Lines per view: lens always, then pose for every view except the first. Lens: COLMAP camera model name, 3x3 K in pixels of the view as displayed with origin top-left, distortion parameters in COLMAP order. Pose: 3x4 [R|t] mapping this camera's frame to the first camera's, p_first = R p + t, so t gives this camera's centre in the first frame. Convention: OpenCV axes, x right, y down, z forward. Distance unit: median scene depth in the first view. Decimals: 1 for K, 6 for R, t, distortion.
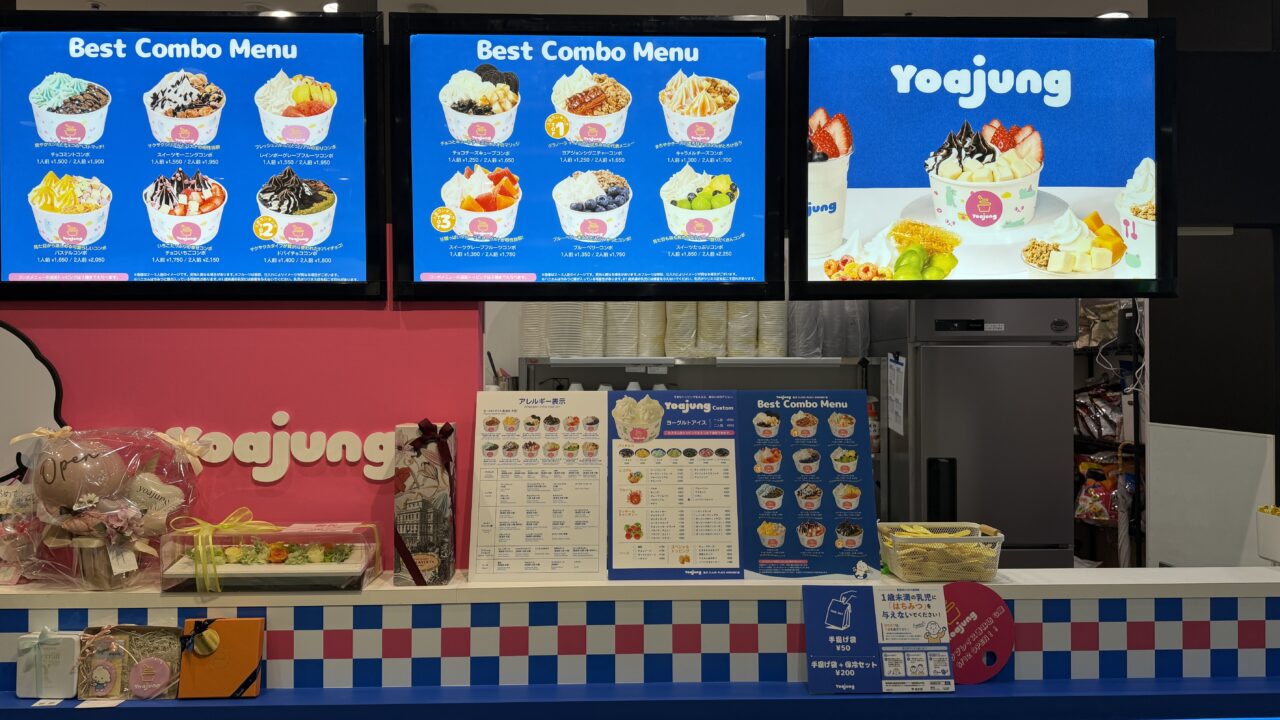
lens RADIAL K [[886.6, 0, 636.2], [0, 886.6, 360.8], [0, 0, 1]] dist [0.126490, -0.212021]
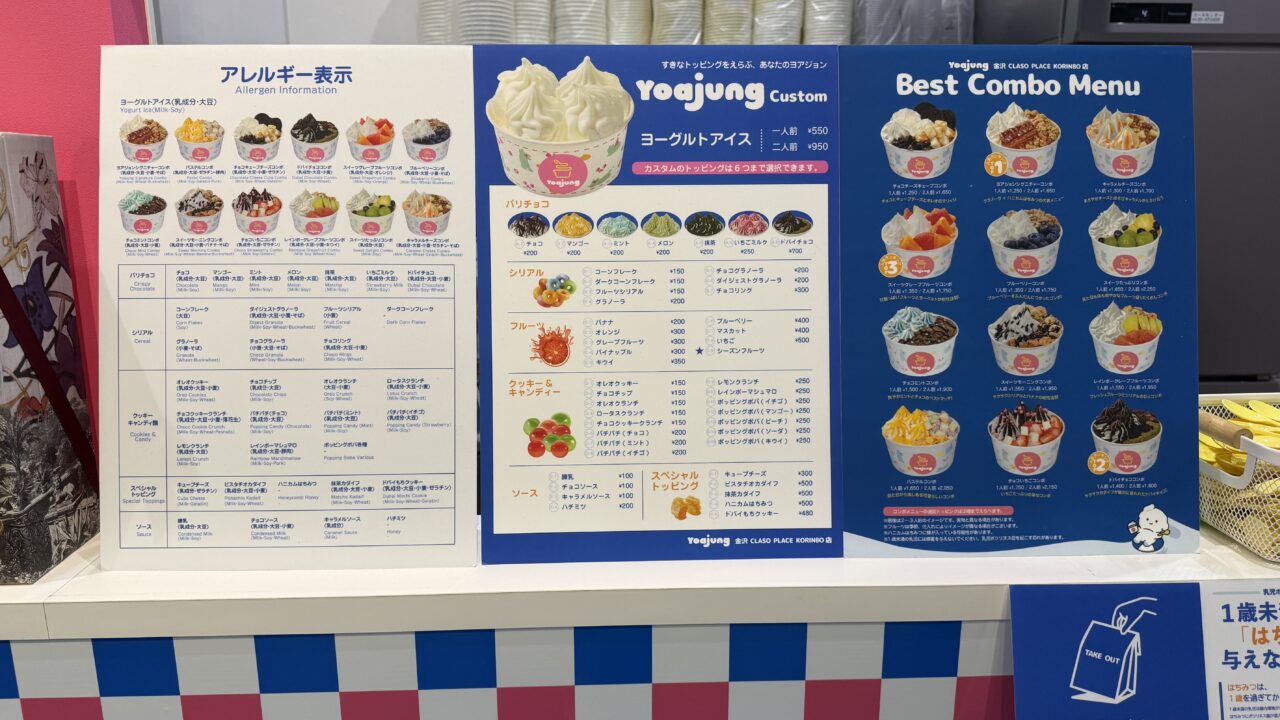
lens RADIAL K [[886.6, 0, 636.2], [0, 886.6, 360.8], [0, 0, 1]] dist [0.126490, -0.212021]
pose [[0.999927, -0.002231, 0.011897, 0.028252], [-0.000604, 0.972438, 0.233162, 0.073726], [-0.012089, -0.233152, 0.972365, 0.636840]]
